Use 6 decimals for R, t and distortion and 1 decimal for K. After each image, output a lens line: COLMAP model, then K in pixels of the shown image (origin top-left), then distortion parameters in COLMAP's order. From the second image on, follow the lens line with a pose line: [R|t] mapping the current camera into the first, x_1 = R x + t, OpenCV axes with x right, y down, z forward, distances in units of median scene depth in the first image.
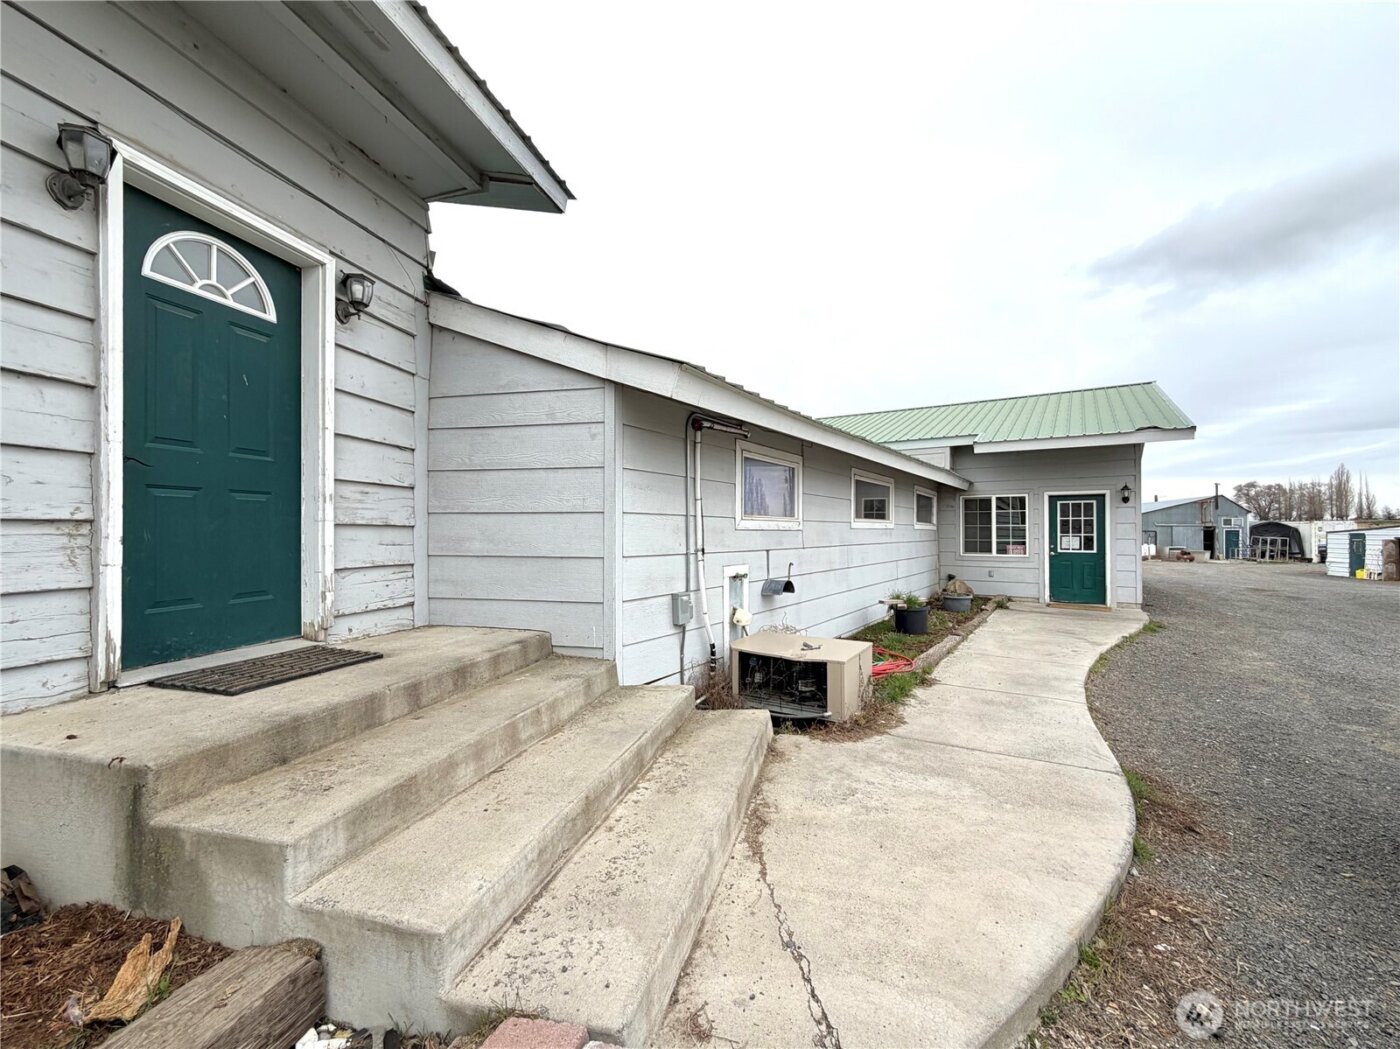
lens RADIAL K [[563.7, 0, 717.2], [0, 563.7, 523.8], [0, 0, 1]] dist [-0.000049, 0.000029]
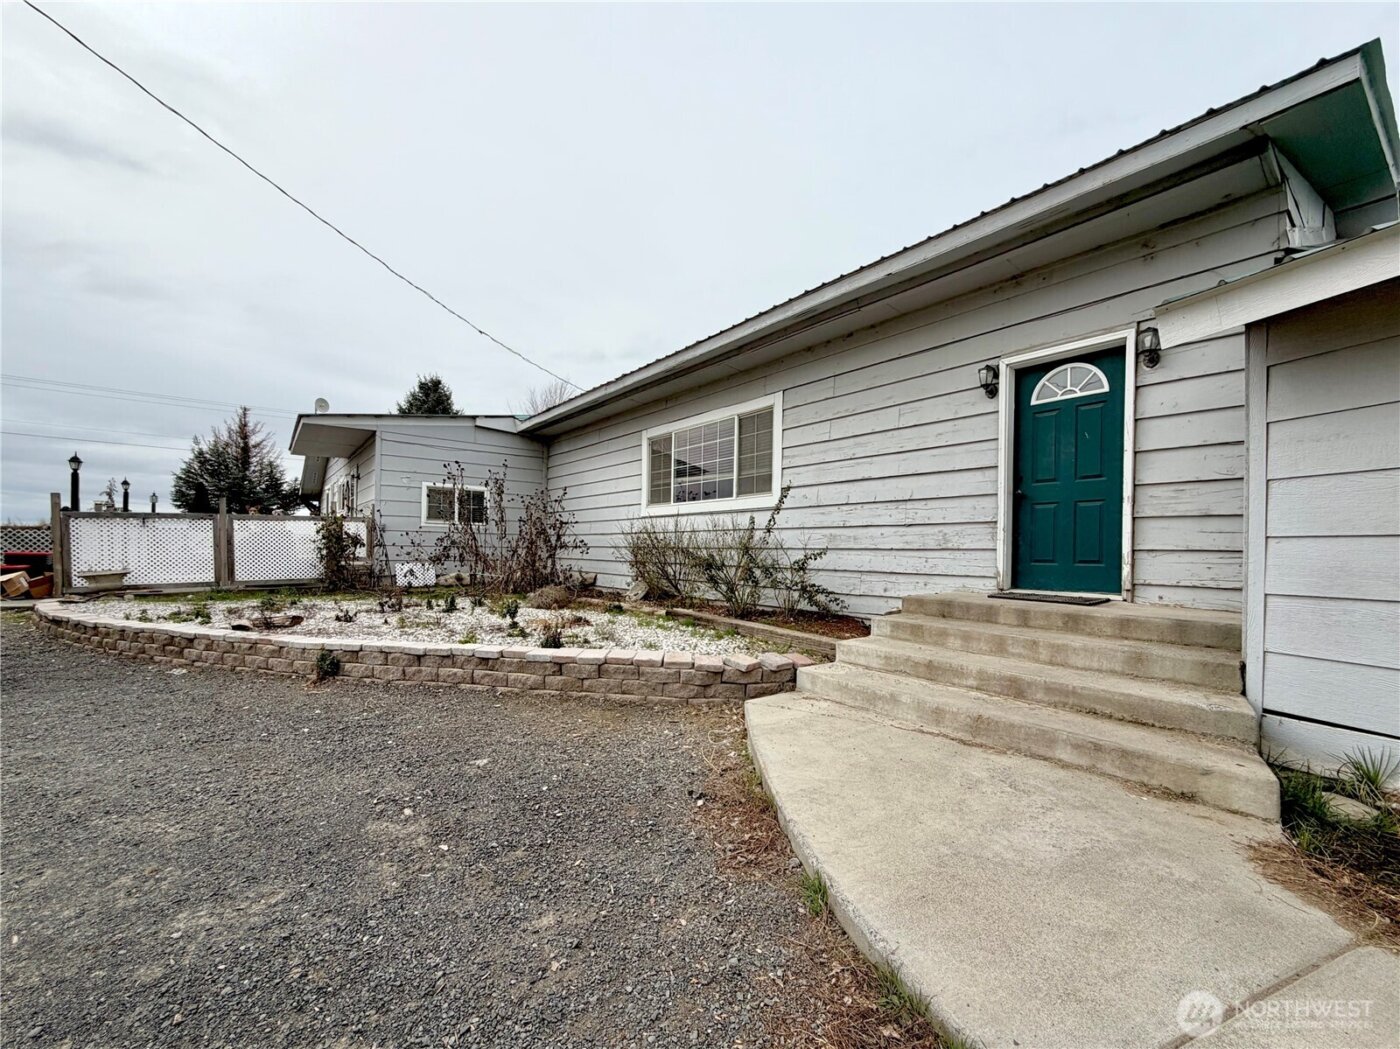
lens RADIAL K [[563.7, 0, 717.2], [0, 563.7, 523.8], [0, 0, 1]] dist [-0.000049, 0.000029]
pose [[-0.586412, -0.049480, -0.808501, 1.184270], [-0.001928, 0.998215, -0.059693, 0.114813], [0.810011, -0.033446, -0.585460, 1.098514]]
